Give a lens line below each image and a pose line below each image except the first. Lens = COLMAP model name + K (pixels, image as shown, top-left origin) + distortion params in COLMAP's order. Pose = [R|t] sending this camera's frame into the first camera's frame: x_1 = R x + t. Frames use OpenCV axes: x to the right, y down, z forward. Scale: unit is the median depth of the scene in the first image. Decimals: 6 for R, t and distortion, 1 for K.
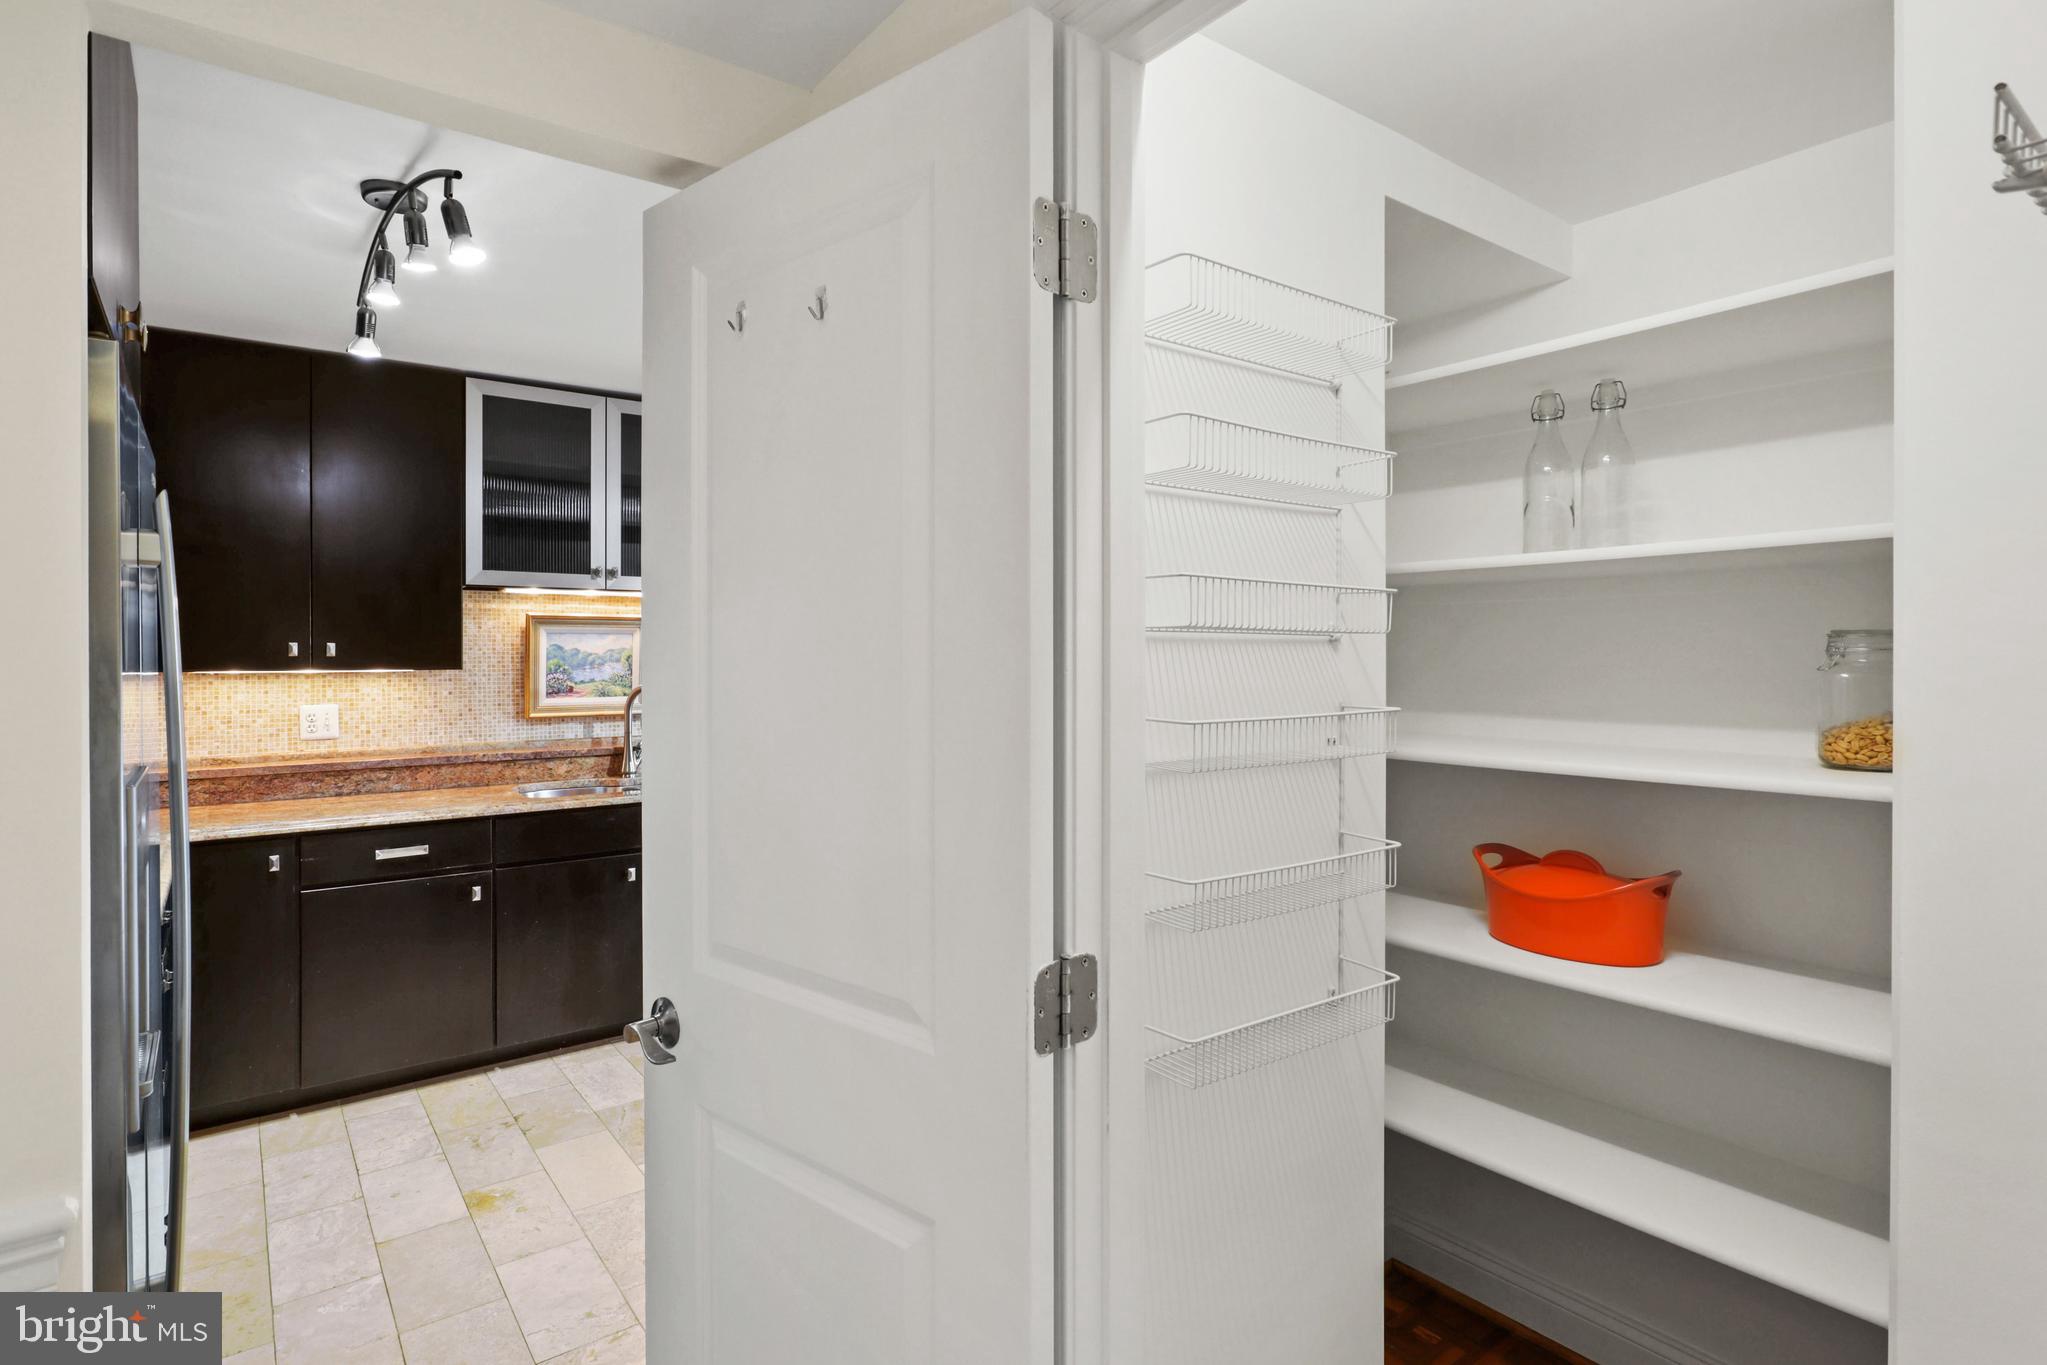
lens RADIAL K [[1029.0, 0, 1036.2], [0, 1029.0, 658.2], [0, 0, 1]] dist [-0.020295, 0.010482]
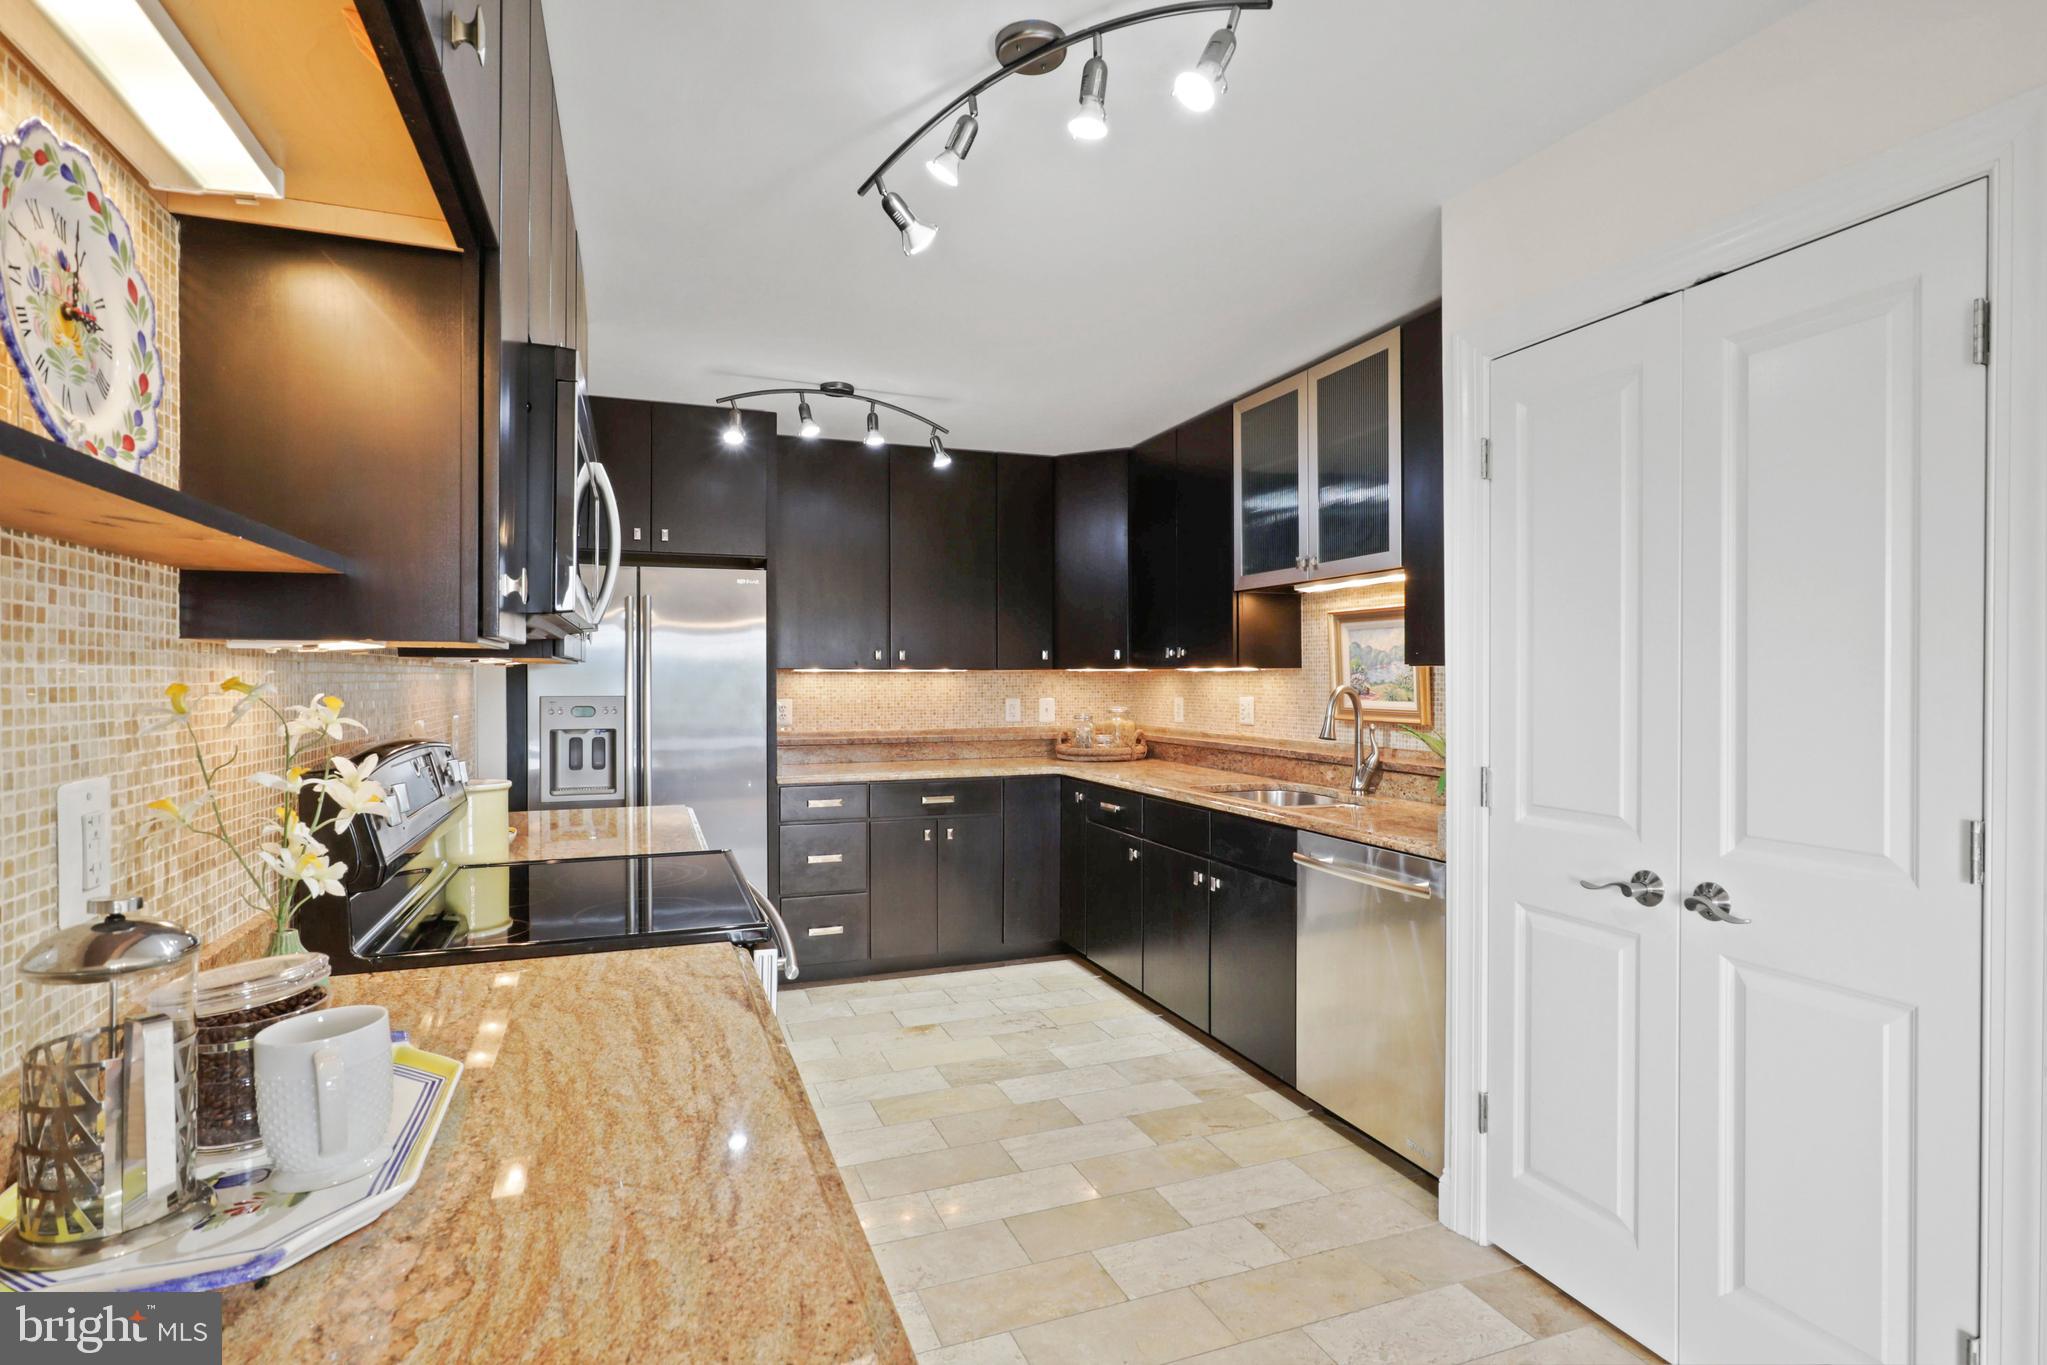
lens RADIAL K [[1029.0, 0, 1012.9], [0, 1029.0, 685.6], [0, 0, 1]] dist [-0.020295, 0.010482]
pose [[-0.316539, 0.009653, -0.948531, 0.554741], [-0.003381, 0.999930, 0.011304, 0.018076], [0.948574, 0.006785, -0.316484, 1.100115]]
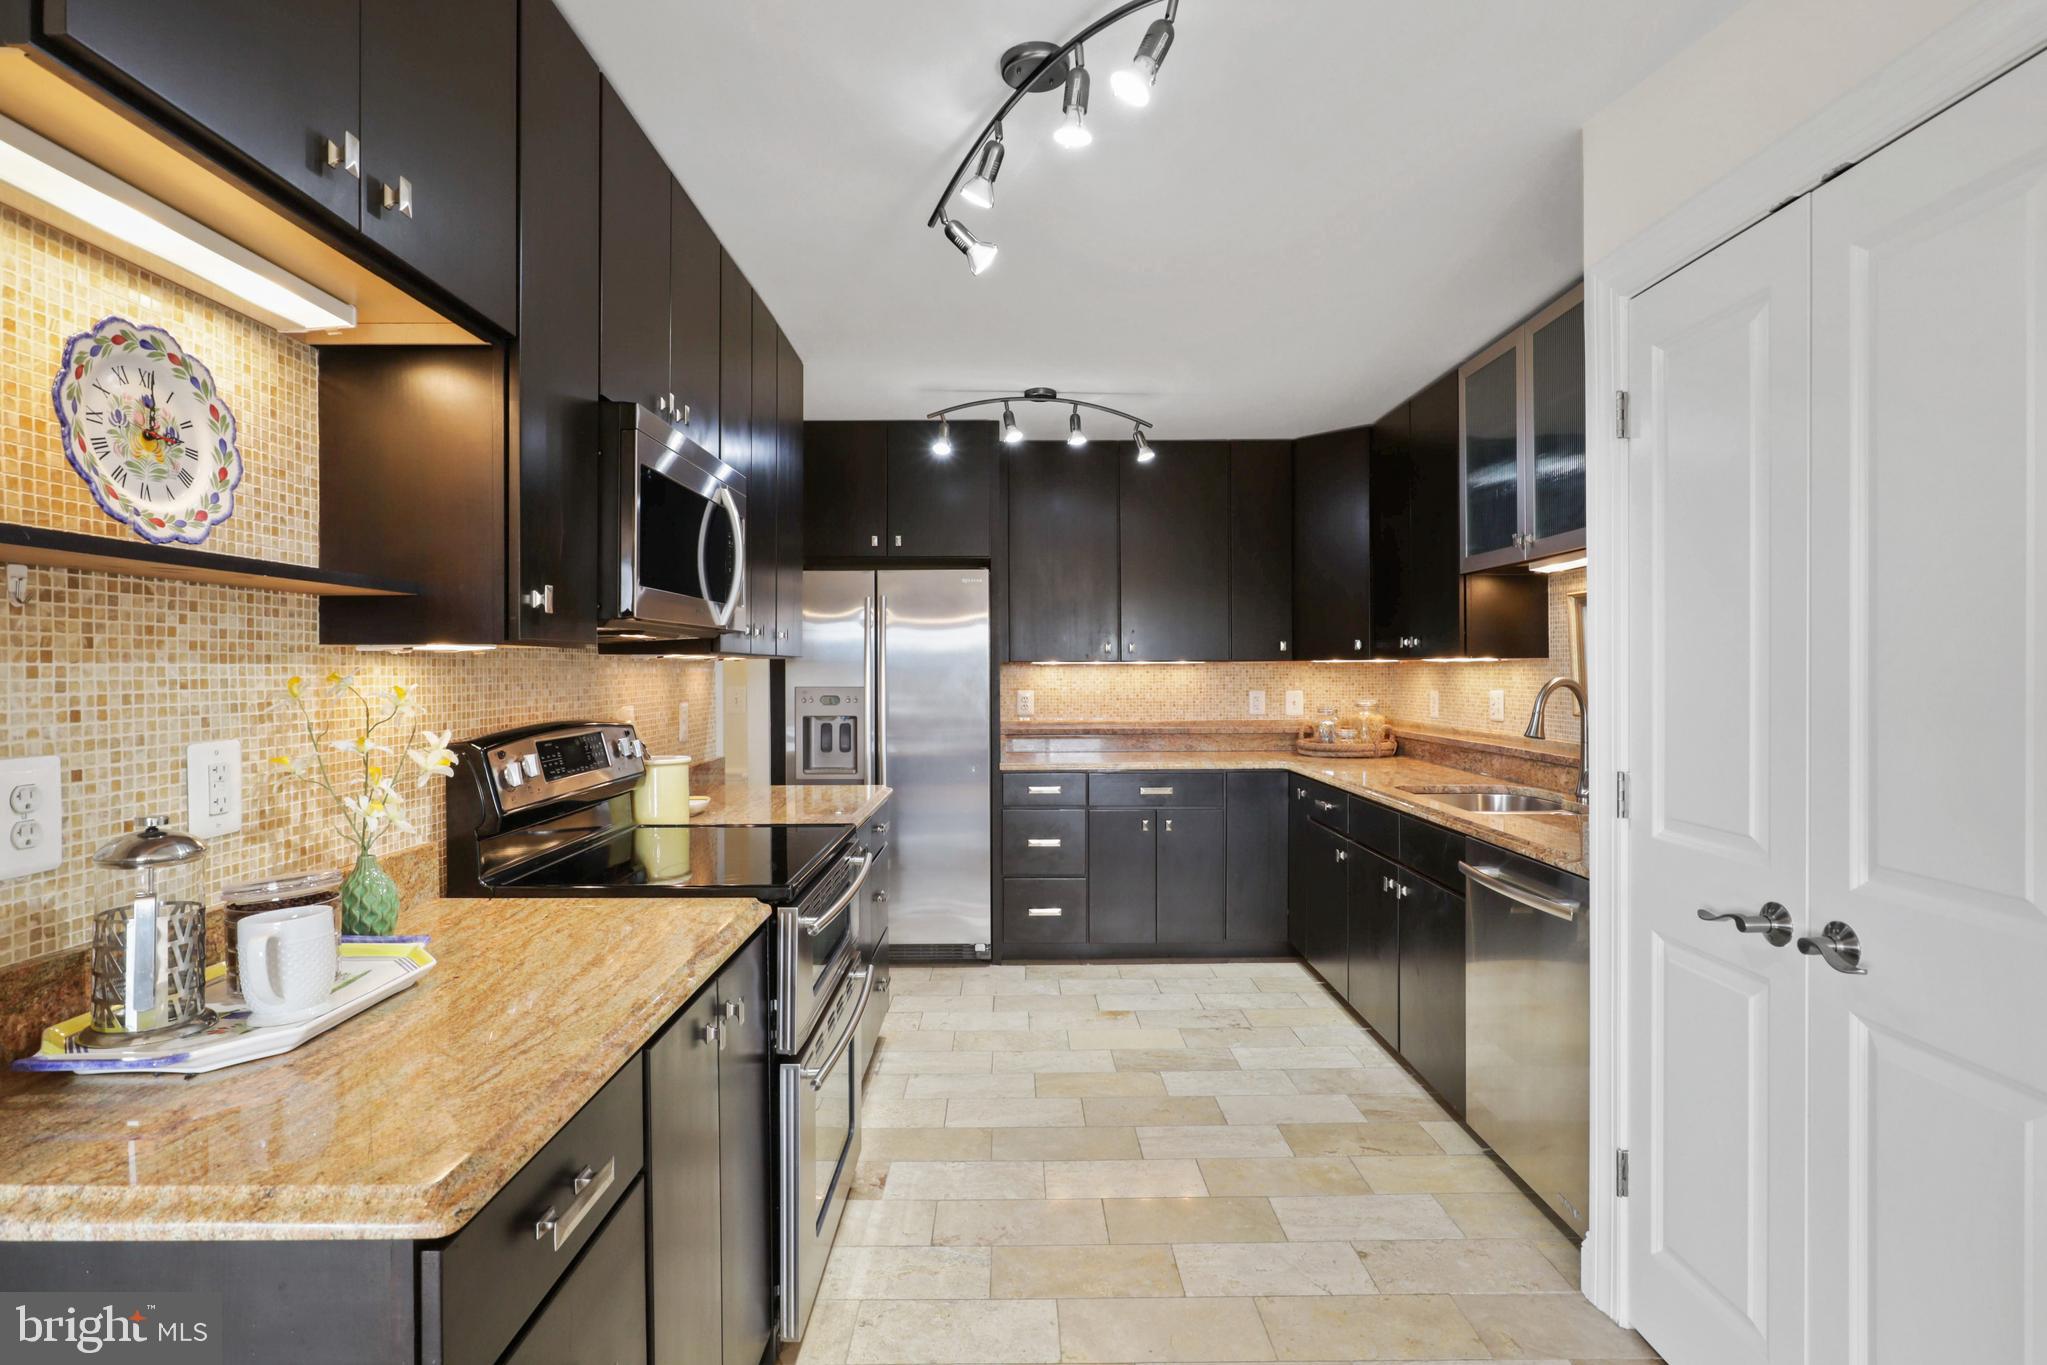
lens RADIAL K [[1029.0, 0, 999.4], [0, 1029.0, 678.5], [0, 0, 1]] dist [-0.020295, 0.010482]
pose [[-0.635723, 0.010475, -0.771846, 0.495271], [0.001016, 0.999918, 0.012734, 0.017428], [0.771917, 0.007311, -0.635682, 1.262421]]
